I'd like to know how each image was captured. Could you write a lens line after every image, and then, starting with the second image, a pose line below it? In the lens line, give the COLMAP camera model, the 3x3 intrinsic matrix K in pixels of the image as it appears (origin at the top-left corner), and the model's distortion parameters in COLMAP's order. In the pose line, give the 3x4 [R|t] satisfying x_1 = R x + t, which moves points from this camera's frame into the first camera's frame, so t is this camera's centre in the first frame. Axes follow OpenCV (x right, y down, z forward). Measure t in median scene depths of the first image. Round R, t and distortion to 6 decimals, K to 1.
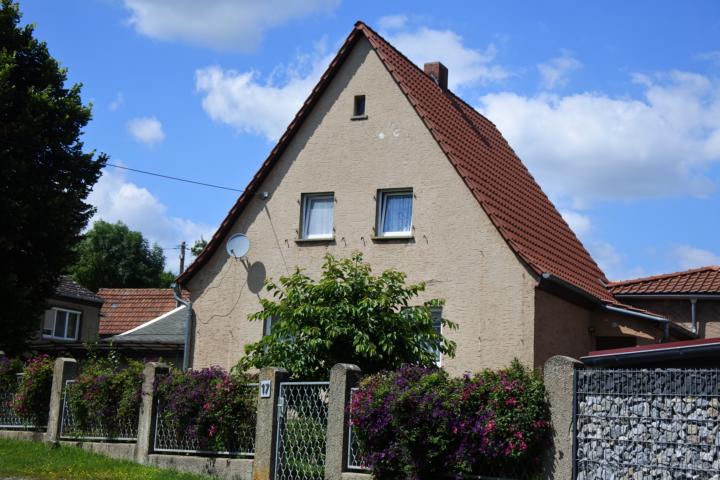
lens RADIAL K [[1268.9, 0, 361.0], [0, 1268.9, 244.3], [0, 0, 1]] dist [0.530015, 0.000000]
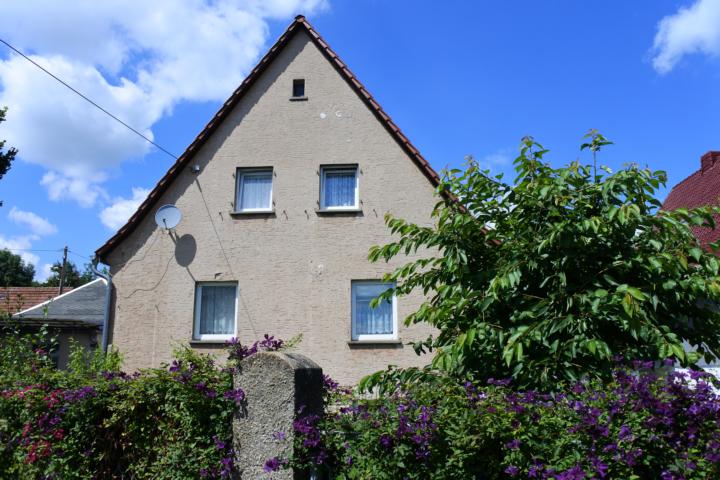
lens RADIAL K [[559.8, 0, 362.4], [0, 559.8, 240.9], [0, 0, 1]] dist [-0.088900, 0.026389]
pose [[0.917523, 0.040302, 0.395636, -0.126248], [-0.011811, 0.997174, -0.074188, 0.048503], [-0.397508, 0.063396, 0.915406, 0.561891]]
